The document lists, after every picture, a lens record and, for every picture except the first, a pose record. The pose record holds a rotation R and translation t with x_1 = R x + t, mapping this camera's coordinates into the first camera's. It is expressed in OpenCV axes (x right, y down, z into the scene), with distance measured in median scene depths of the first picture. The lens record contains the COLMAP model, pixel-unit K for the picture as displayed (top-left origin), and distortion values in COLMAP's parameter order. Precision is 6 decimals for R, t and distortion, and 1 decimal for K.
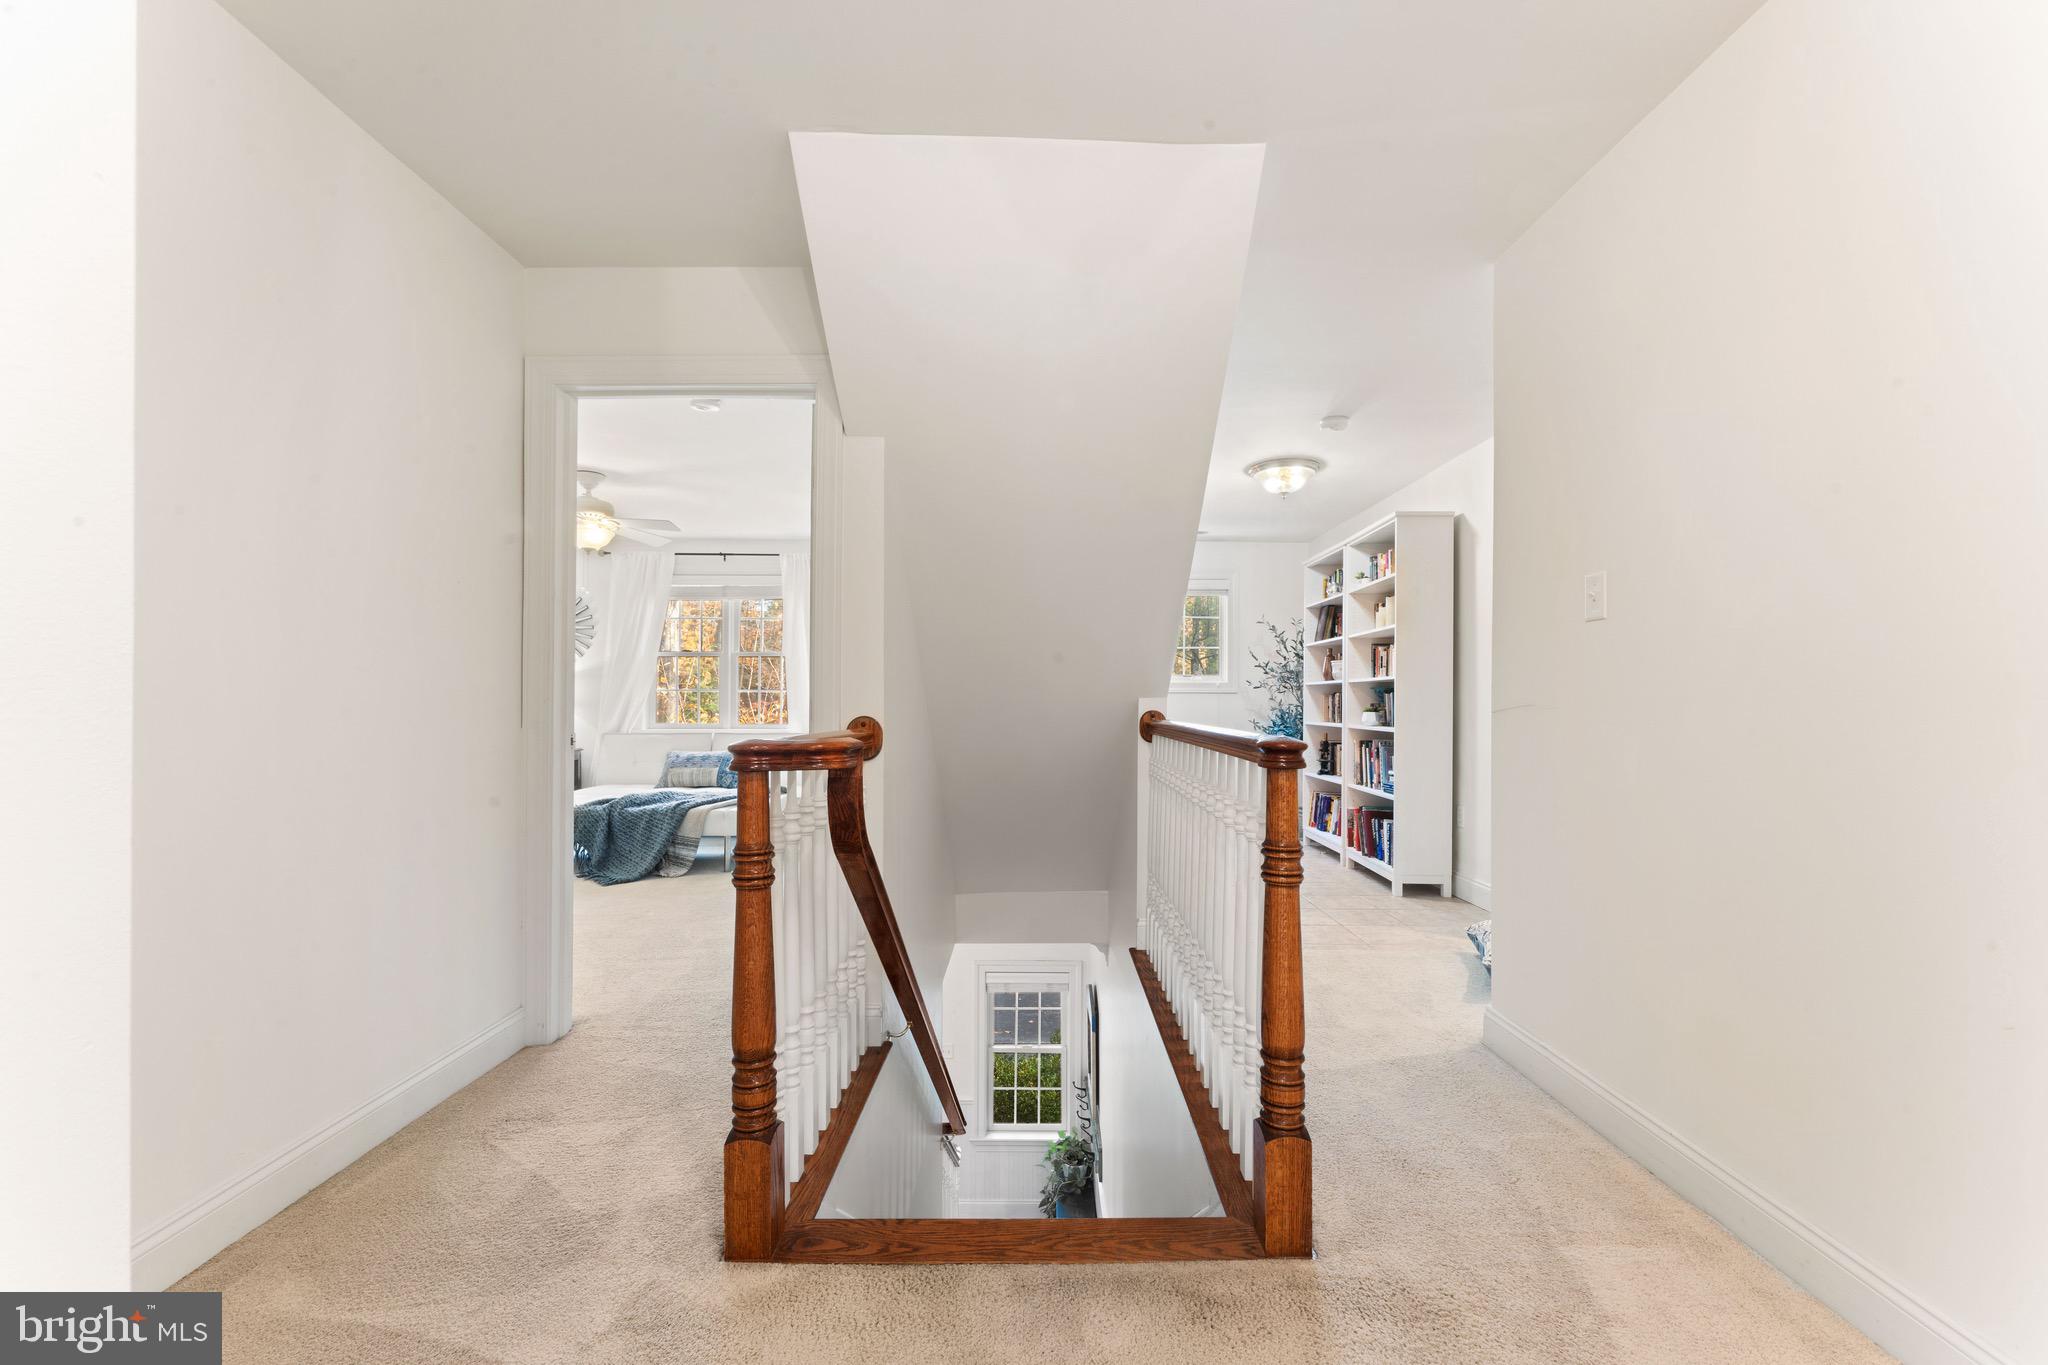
lens RADIAL K [[813.0, 0, 1035.9], [0, 813.0, 689.8], [0, 0, 1]] dist [0.002968, 0.000103]
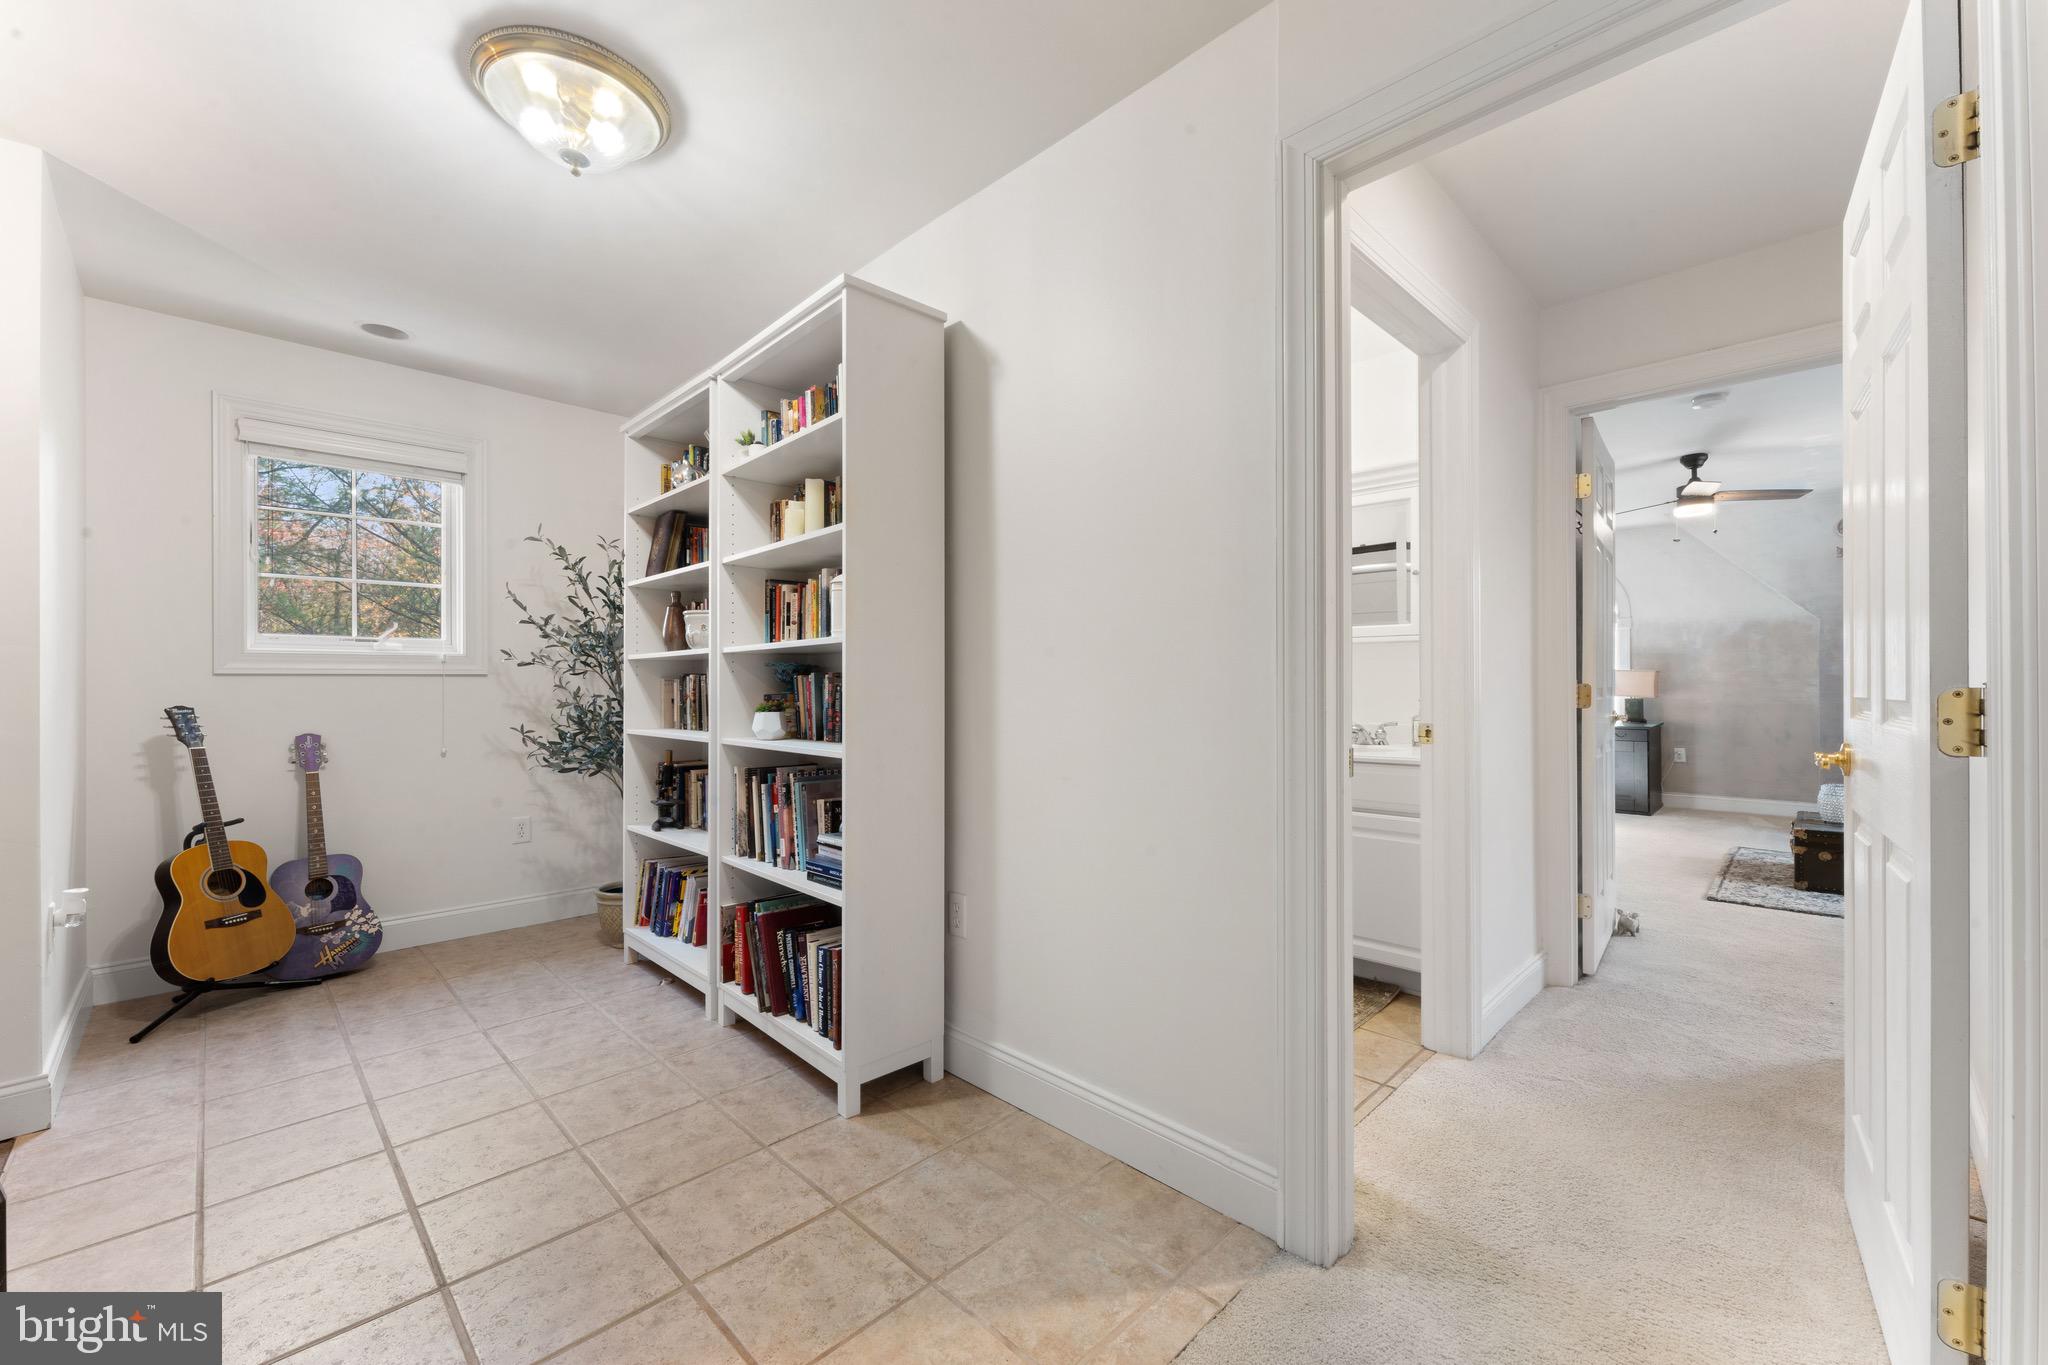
lens RADIAL K [[813.0, 0, 1036.8], [0, 813.0, 671.7], [0, 0, 1]] dist [0.002968, 0.000103]
pose [[0.697792, -0.006160, 0.716274, 0.153873], [0.003263, 0.999980, 0.005421, 0.000021], [-0.716293, -0.001445, 0.697798, 0.489698]]
